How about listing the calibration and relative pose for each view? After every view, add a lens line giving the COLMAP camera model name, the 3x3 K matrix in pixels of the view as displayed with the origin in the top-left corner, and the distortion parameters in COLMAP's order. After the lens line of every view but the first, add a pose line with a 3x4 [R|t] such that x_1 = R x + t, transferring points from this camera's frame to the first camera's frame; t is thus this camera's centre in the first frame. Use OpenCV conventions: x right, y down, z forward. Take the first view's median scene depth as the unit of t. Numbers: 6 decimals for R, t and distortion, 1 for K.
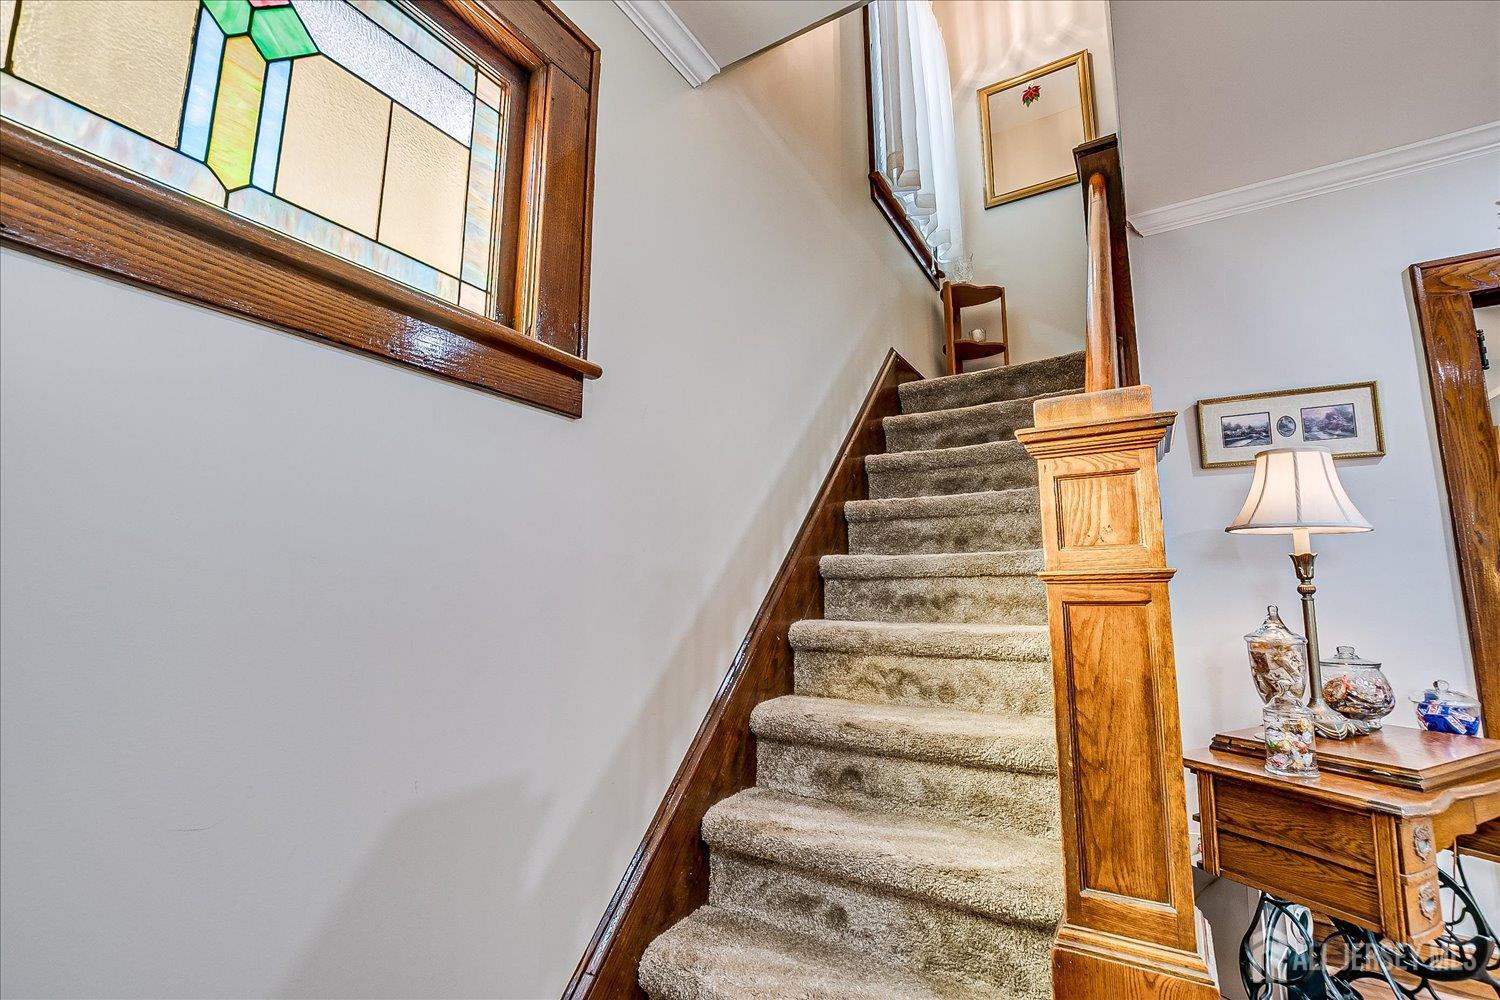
lens RADIAL K [[651.4, 0, 753.3], [0, 651.4, 502.6], [0, 0, 1]] dist [-0.029526, 0.005916]
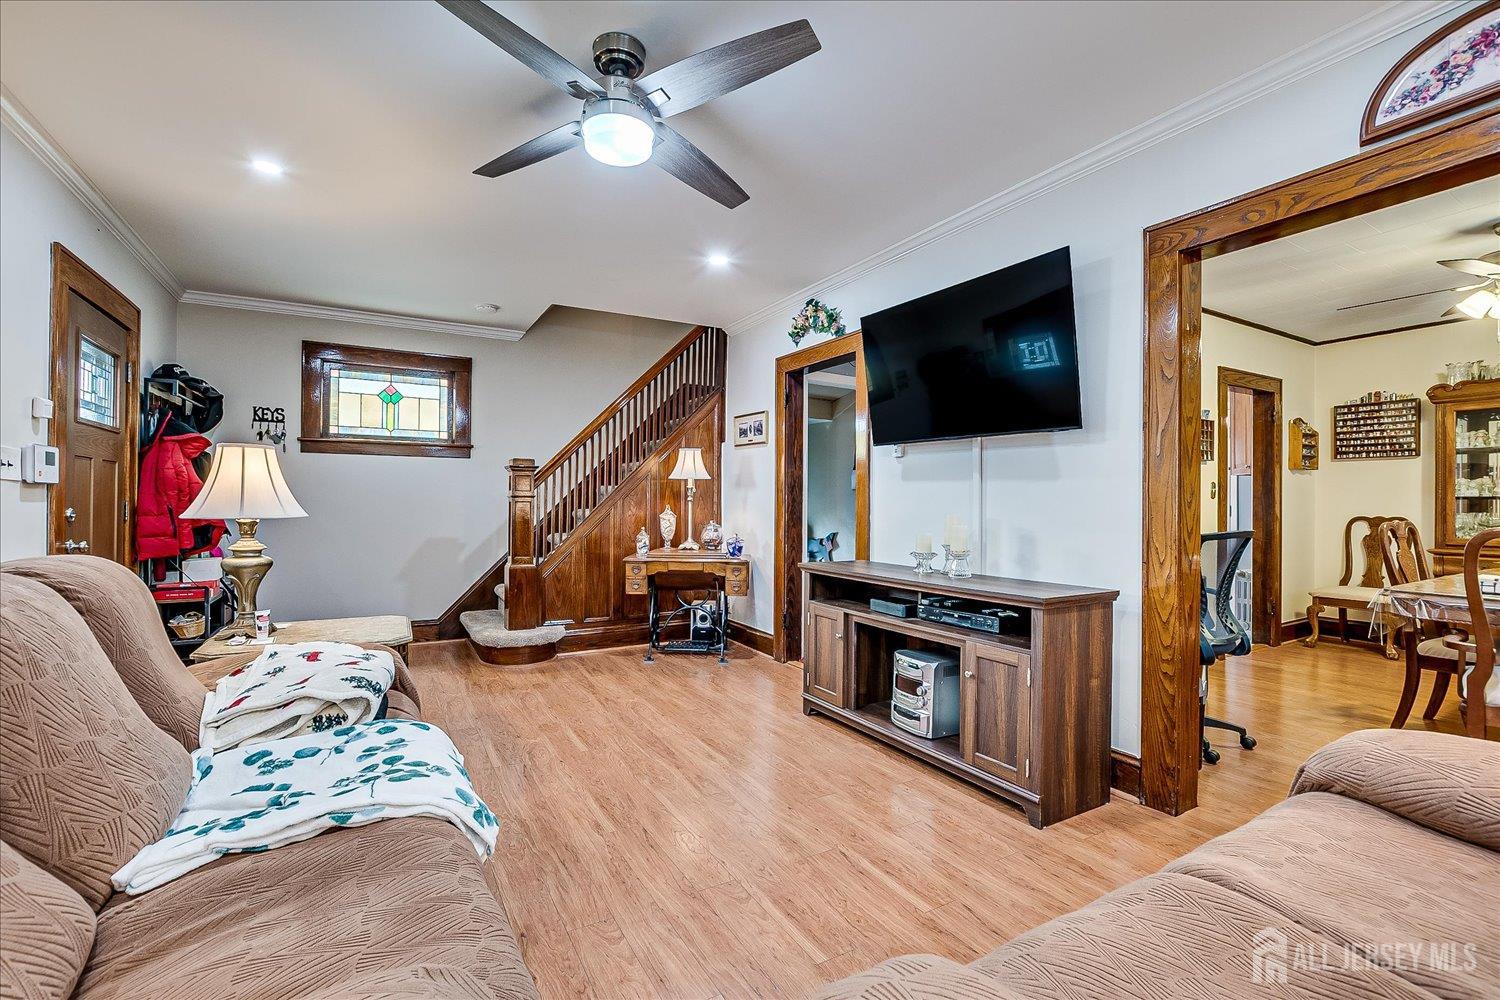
lens RADIAL K [[651.4, 0, 741.6], [0, 651.4, 504.9], [0, 0, 1]] dist [-0.029526, 0.005916]
pose [[0.875807, 0.007293, -0.482606, 2.513617], [0.061169, 0.990147, 0.125968, -0.191249], [0.478770, -0.139844, 0.866731, -1.390993]]
